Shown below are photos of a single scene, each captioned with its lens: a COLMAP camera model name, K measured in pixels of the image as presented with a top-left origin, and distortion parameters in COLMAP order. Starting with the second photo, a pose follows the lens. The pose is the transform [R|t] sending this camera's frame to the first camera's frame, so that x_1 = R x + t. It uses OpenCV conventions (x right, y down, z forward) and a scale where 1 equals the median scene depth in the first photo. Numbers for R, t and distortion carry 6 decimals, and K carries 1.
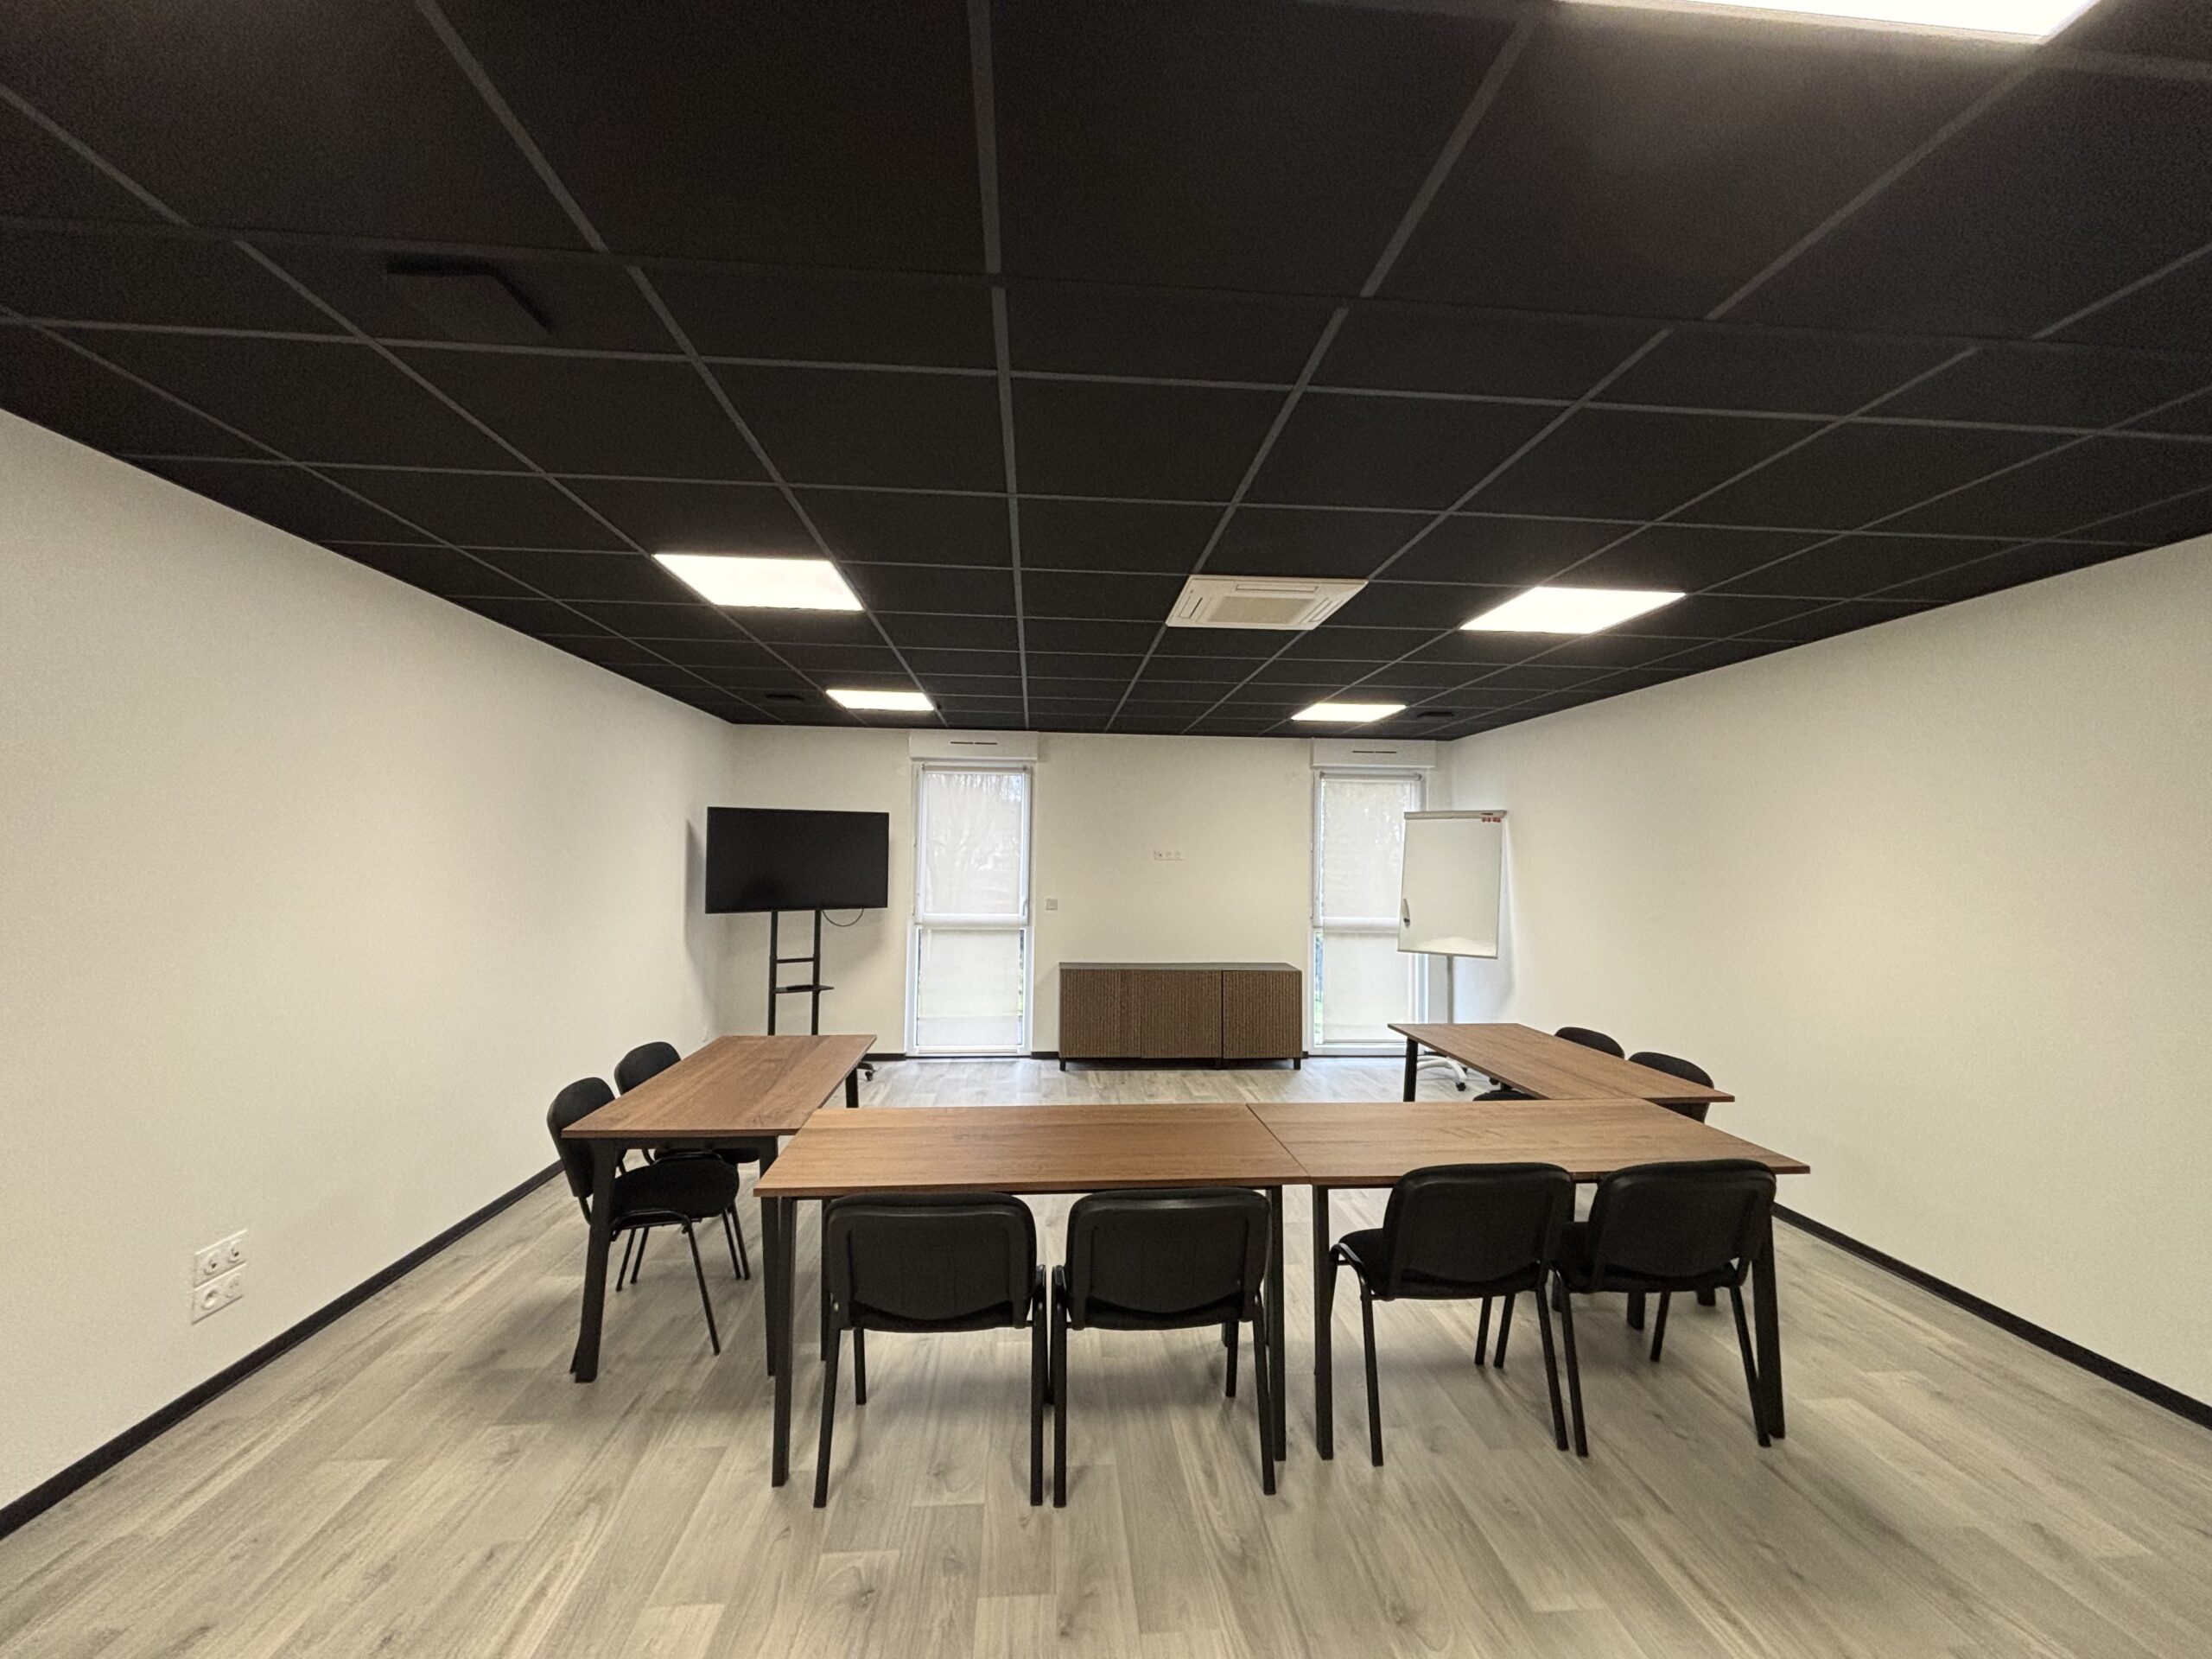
lens RADIAL K [[891.3, 0, 1103.1], [0, 891.3, 834.1], [0, 0, 1]] dist [0.004119, -0.001067]
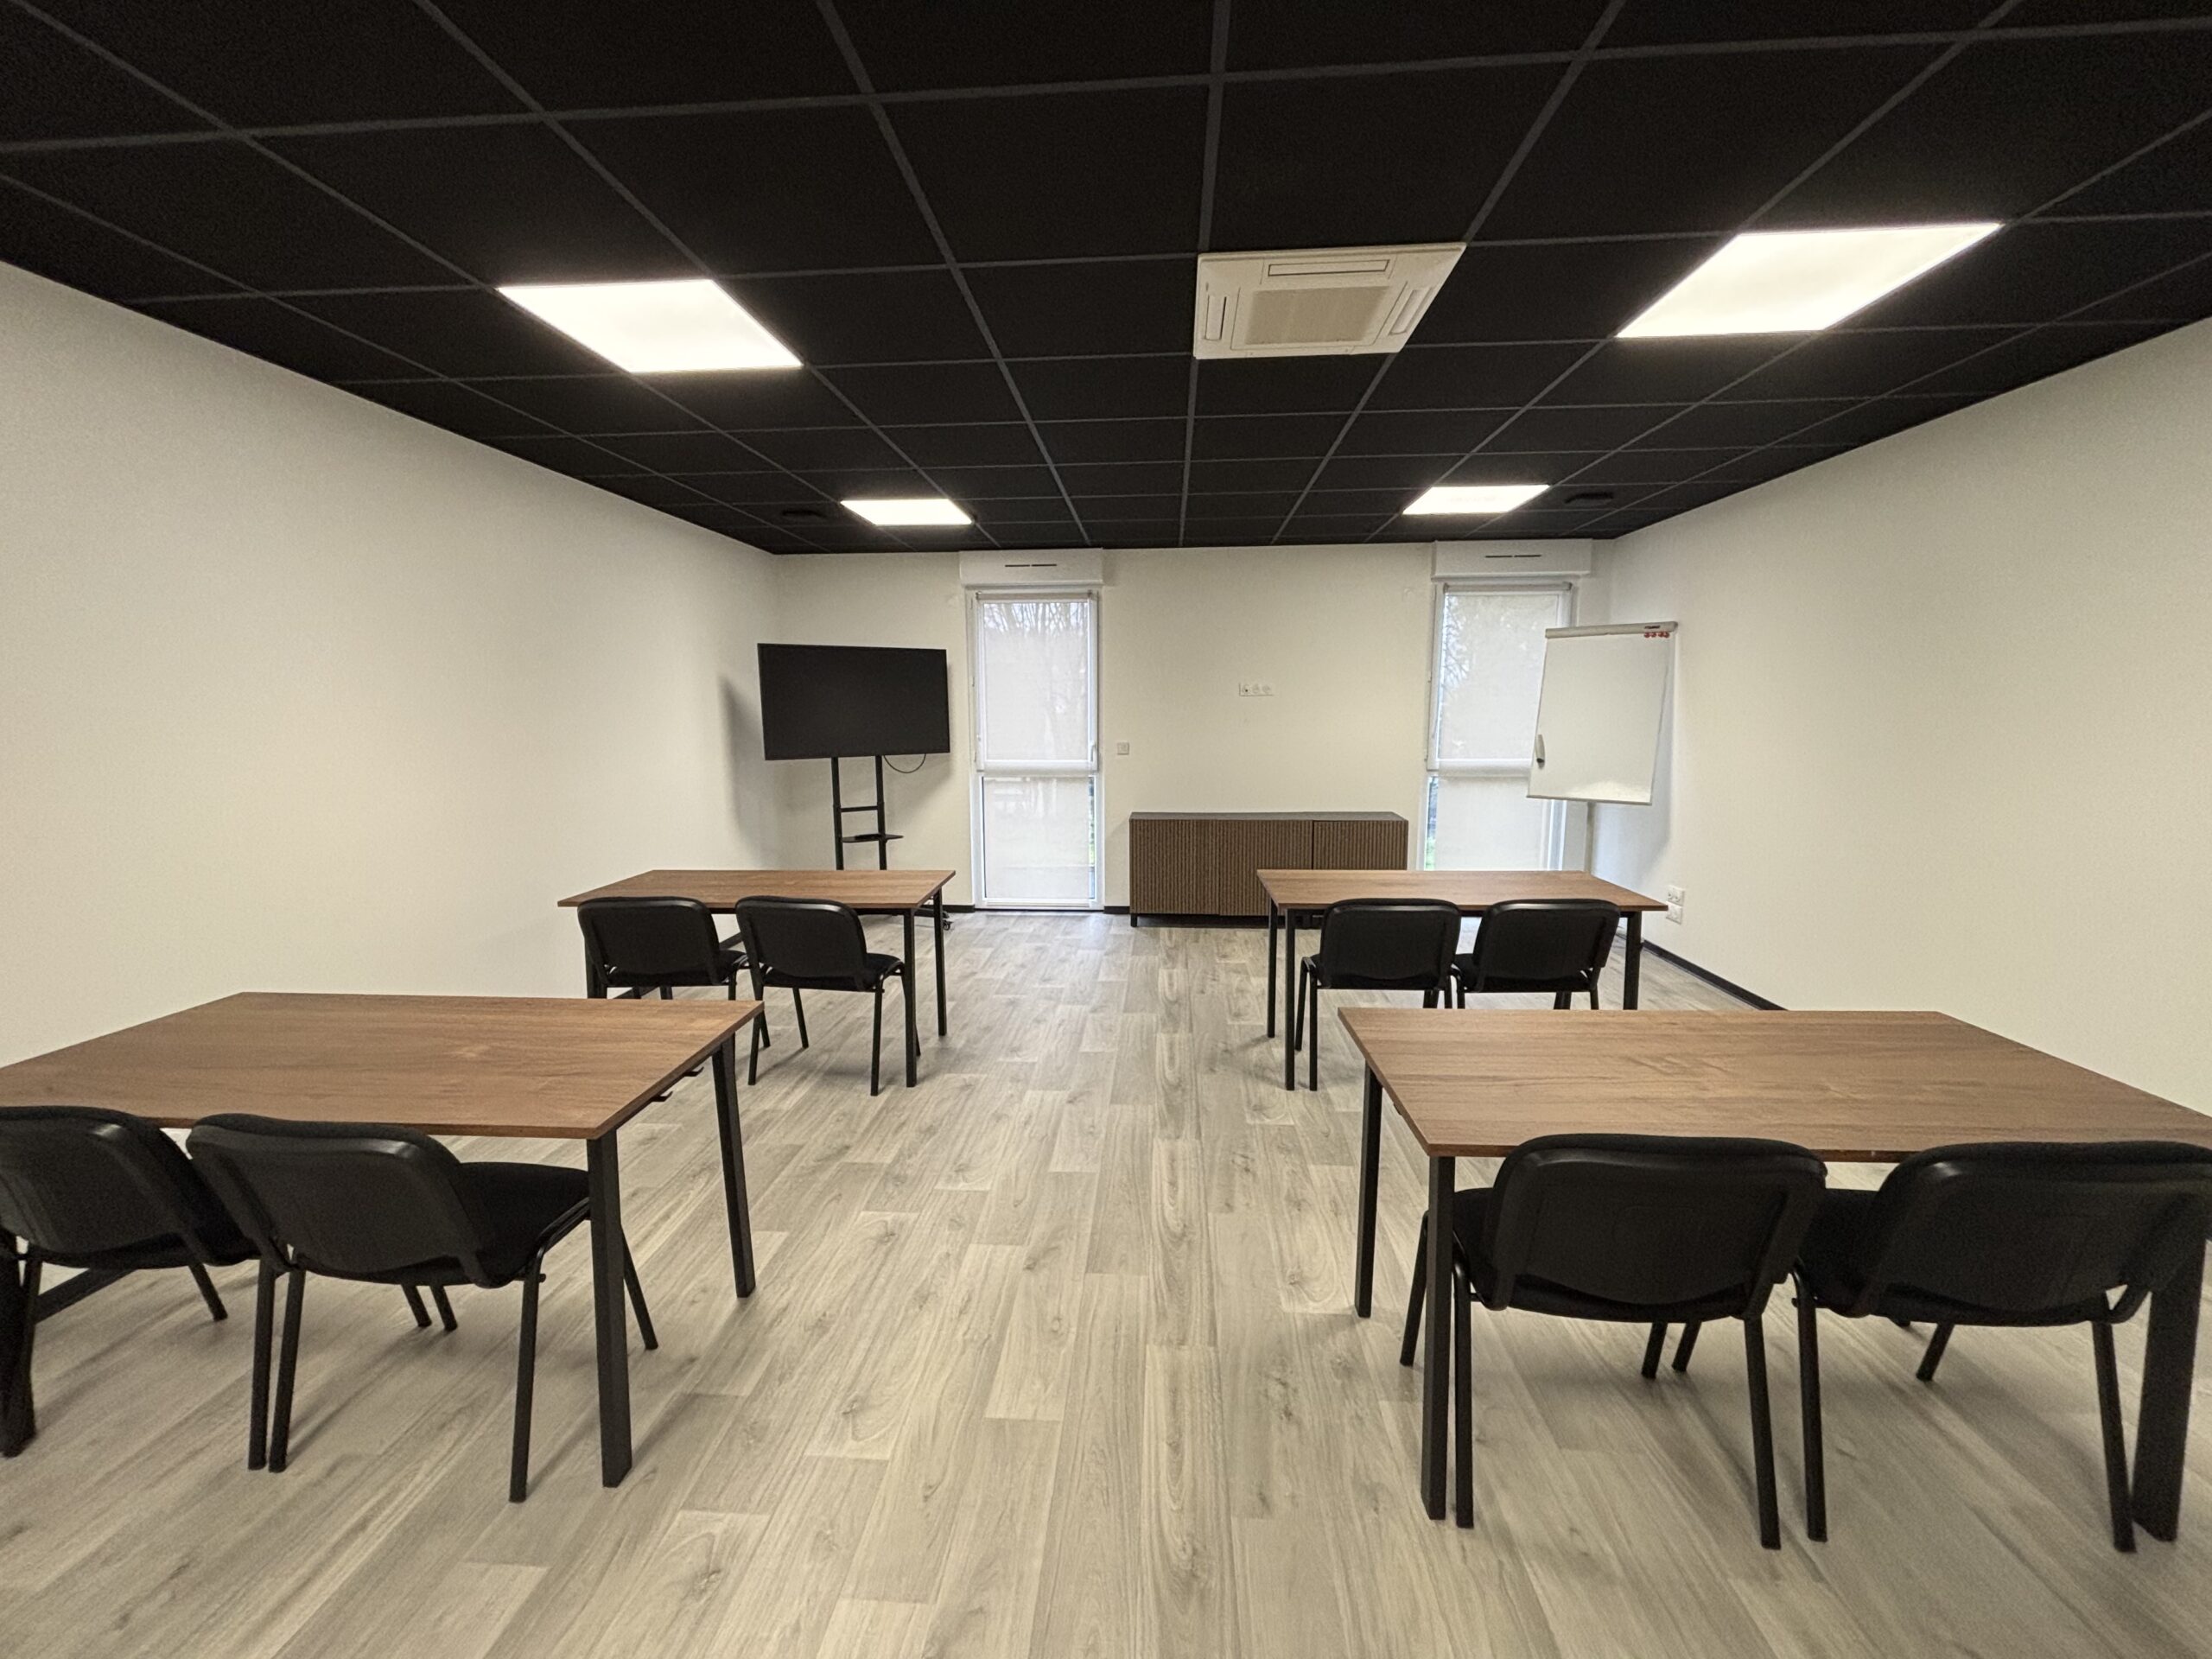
lens RADIAL K [[891.3, 0, 1104.8], [0, 891.3, 832.2], [0, 0, 1]] dist [0.004119, -0.001067]
pose [[0.988707, 0.002630, -0.149842, 0.127341], [0.021910, 0.986566, 0.161885, 0.037133], [0.148254, -0.163339, 0.975367, 0.225414]]
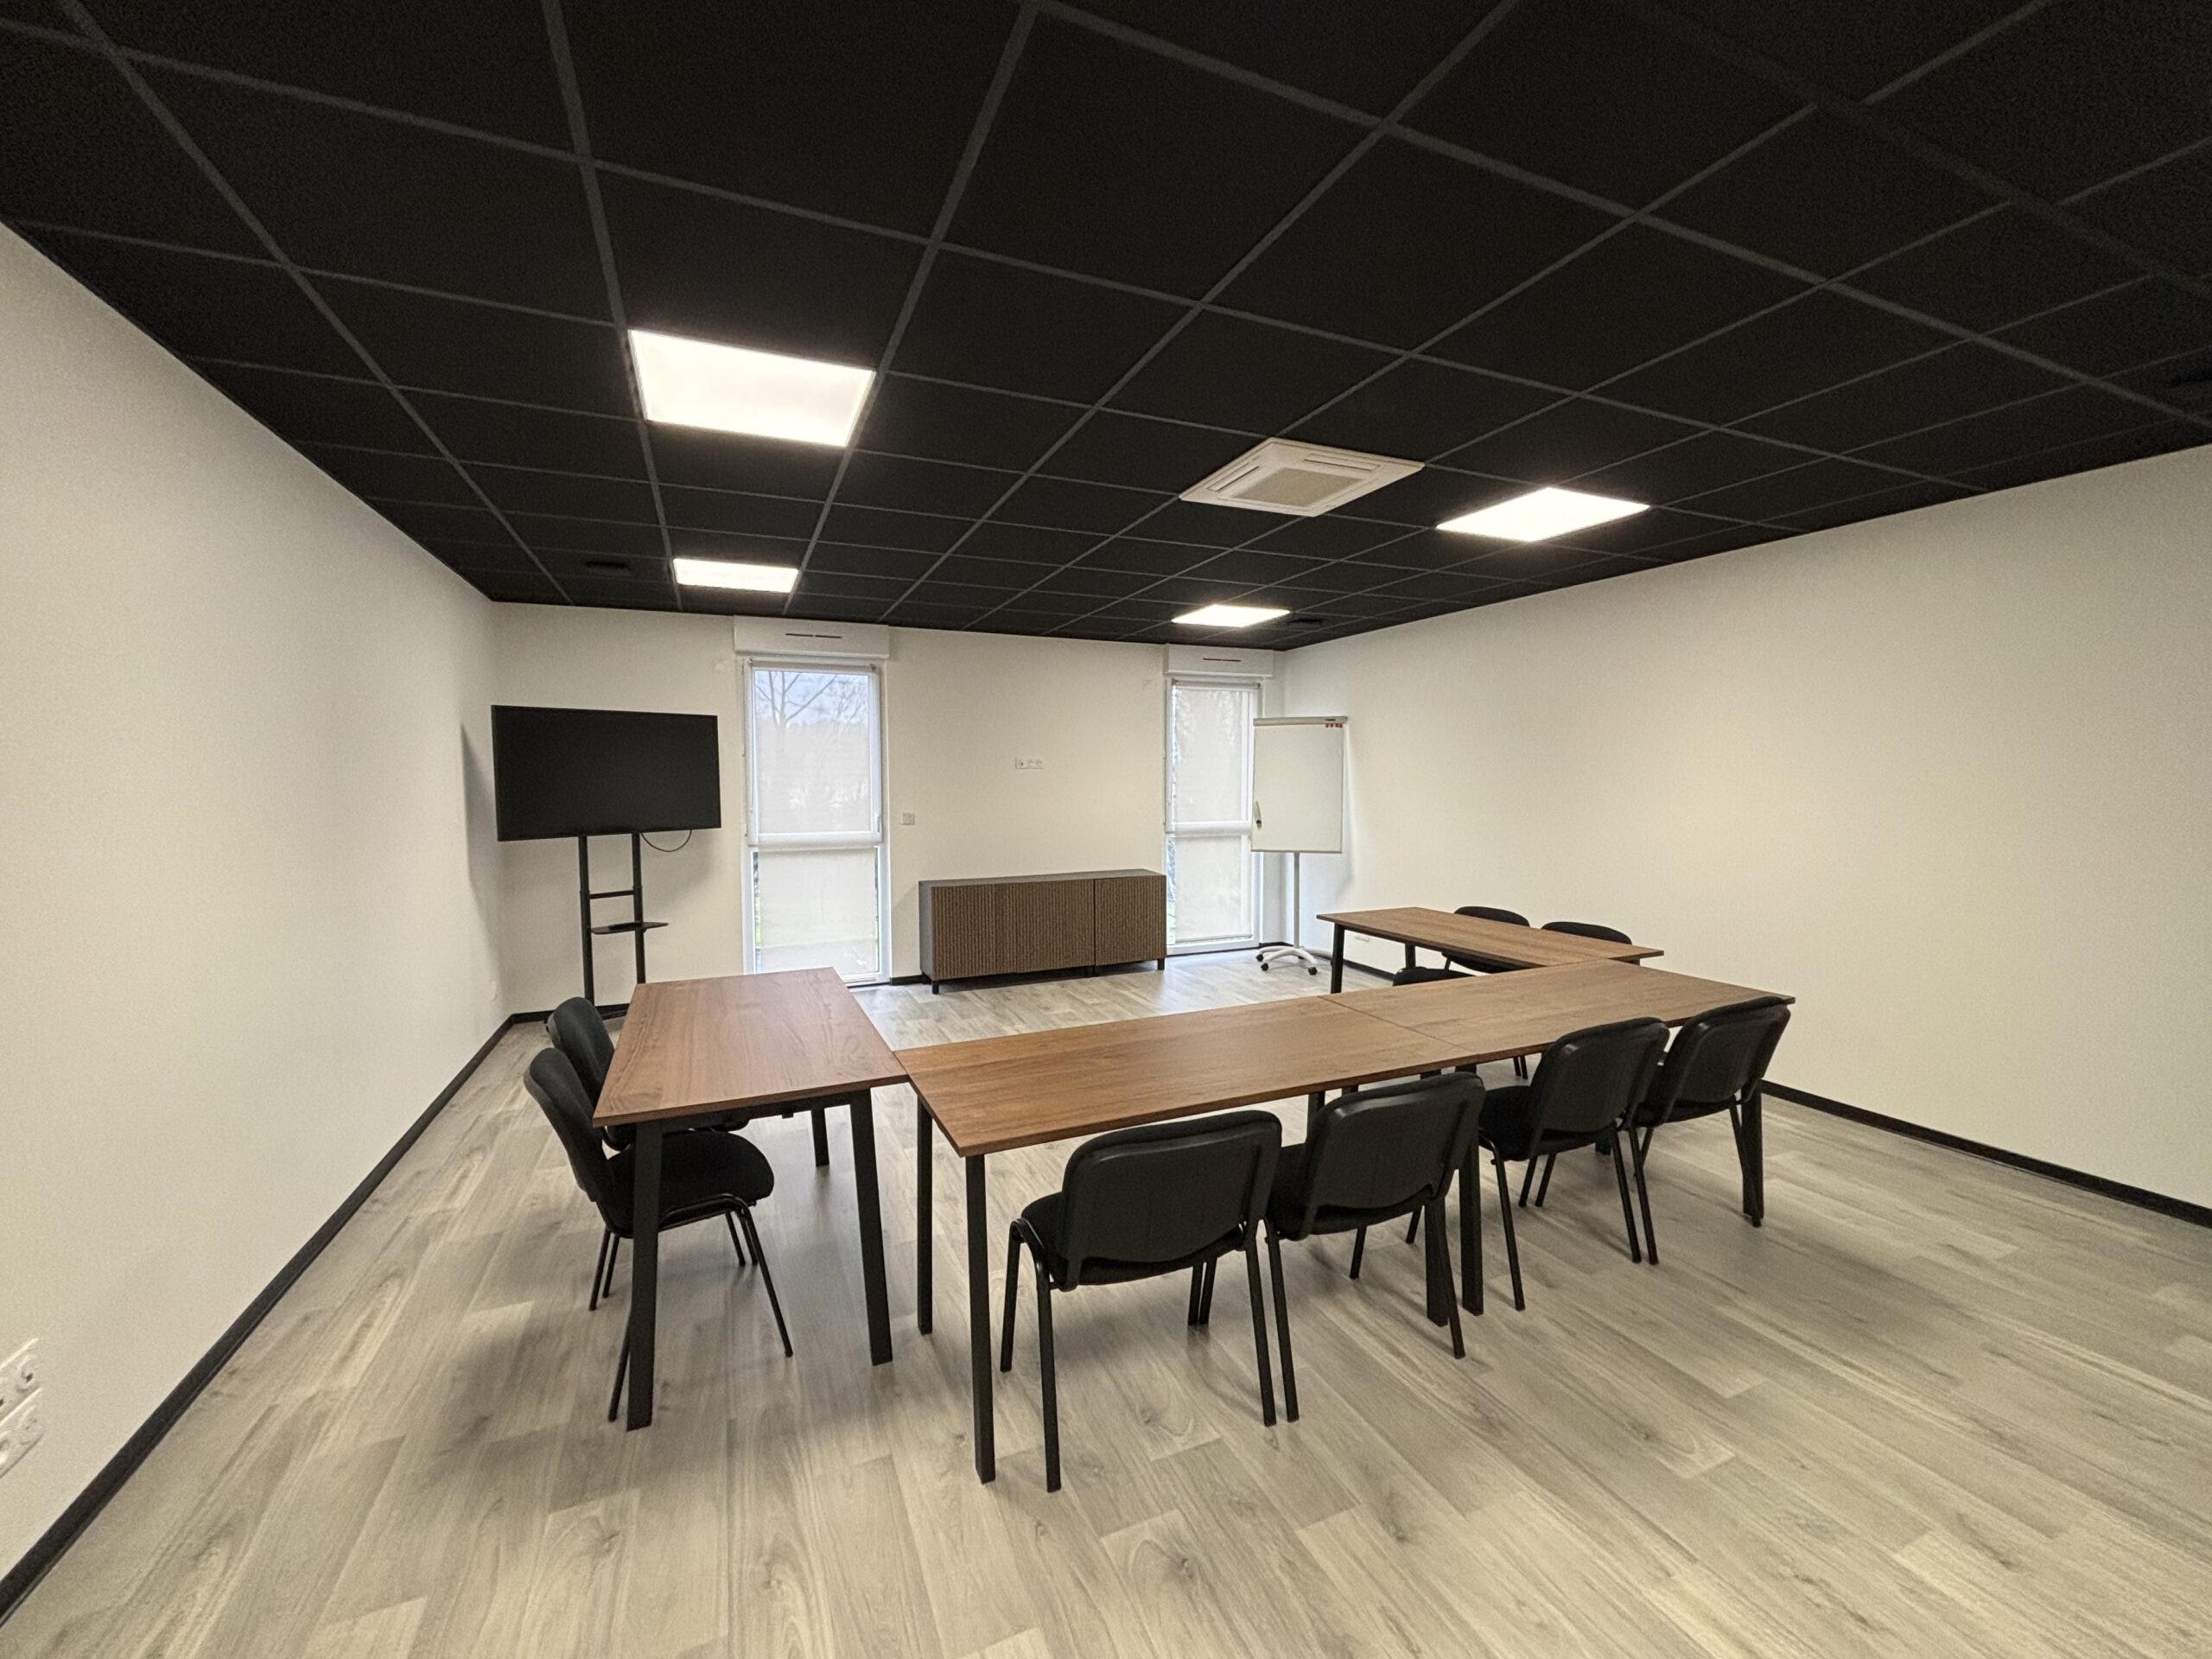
lens RADIAL K [[891.3, 0, 1100.0], [0, 891.3, 830.0], [0, 0, 1]] dist [0.004119, -0.001067]
pose [[0.944565, -0.036626, 0.326276, -0.367450], [0.008922, 0.996255, 0.086004, 0.029581], [-0.328204, -0.078325, 0.941354, 0.152676]]
